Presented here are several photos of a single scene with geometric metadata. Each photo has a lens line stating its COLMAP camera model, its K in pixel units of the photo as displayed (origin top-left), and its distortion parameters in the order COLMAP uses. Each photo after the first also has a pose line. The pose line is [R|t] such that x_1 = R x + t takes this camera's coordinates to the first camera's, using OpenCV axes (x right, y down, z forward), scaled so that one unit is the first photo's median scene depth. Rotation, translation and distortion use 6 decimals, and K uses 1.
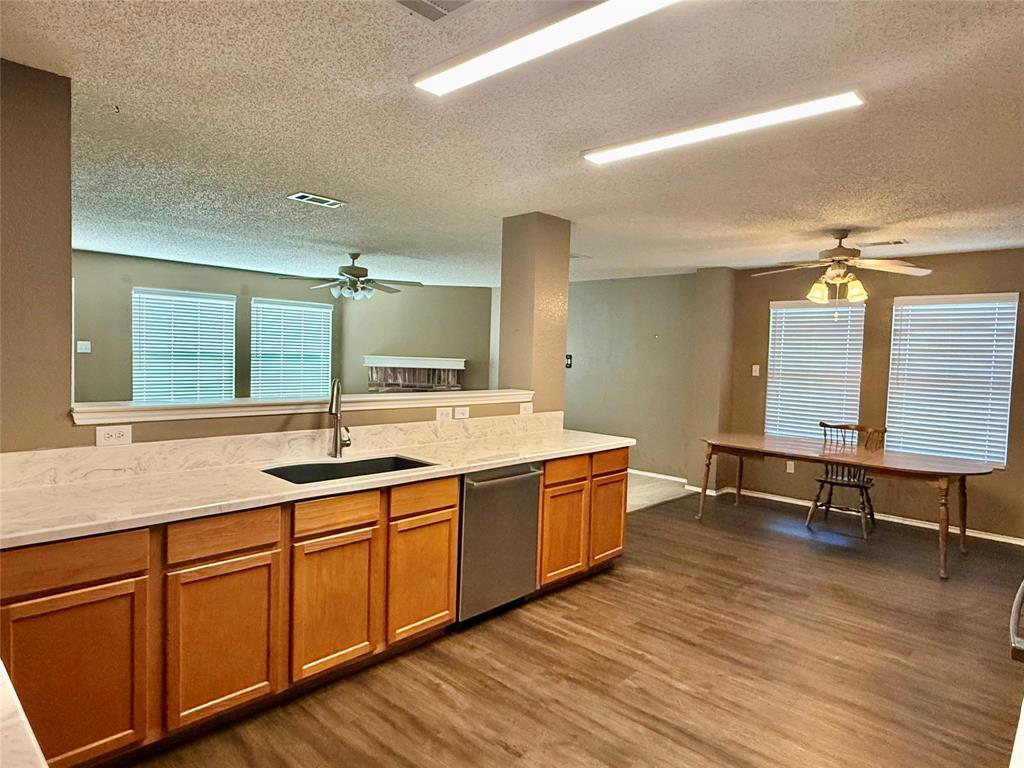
lens RADIAL K [[610.4, 0, 512.0], [0, 610.4, 384.0], [0, 0, 1]] dist [-0.001981, -0.000099]
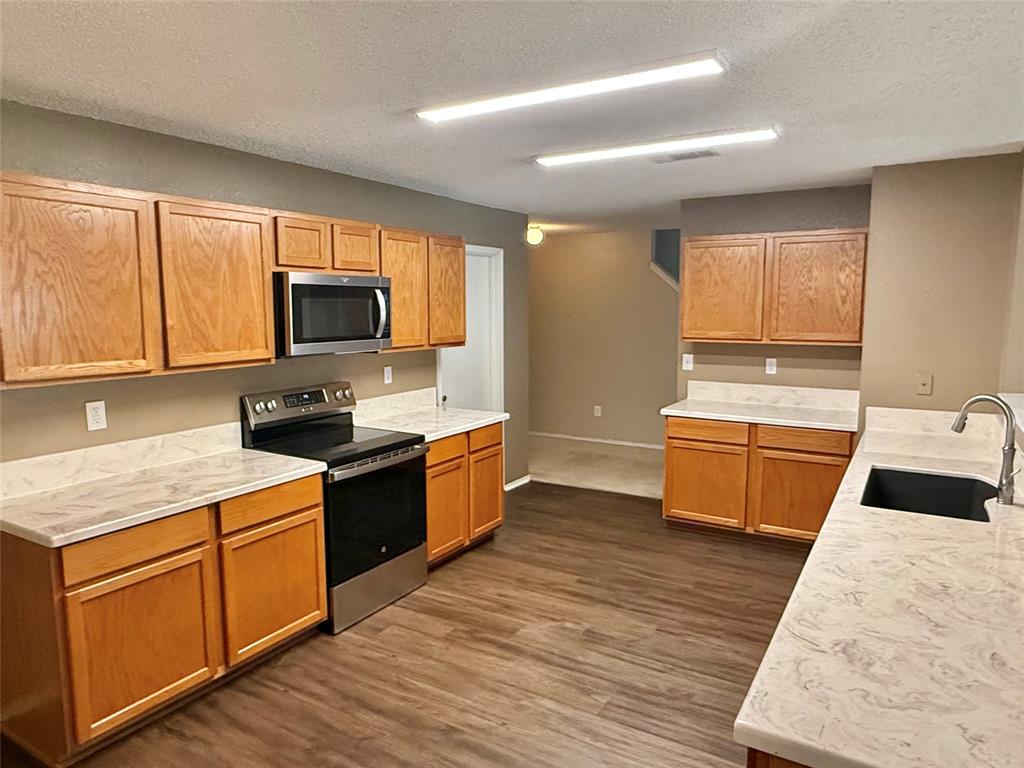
lens RADIAL K [[680.3, 0, 508.5], [0, 680.3, 385.2], [0, 0, 1]] dist [0.000918, 0.000592]
pose [[-0.975771, -0.002640, -0.218778, 0.389175], [-0.040236, 0.985039, 0.167571, -0.109363], [0.215063, 0.172313, -0.961278, 1.310059]]
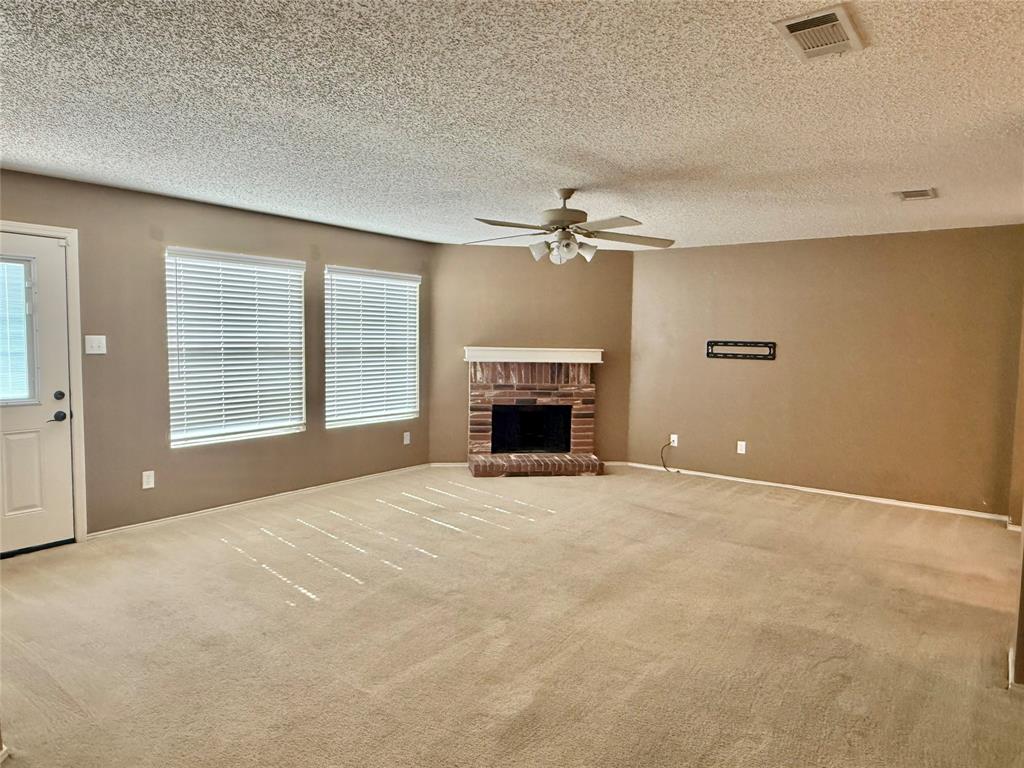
lens RADIAL K [[652.6, 0, 513.5], [0, 652.6, 386.1], [0, 0, 1]] dist [0.003794, 0.001861]
pose [[0.993366, -0.024380, 0.112386, -0.641304], [0.020969, 0.999286, 0.031429, -0.055183], [-0.113072, -0.028864, 0.993168, 0.542479]]
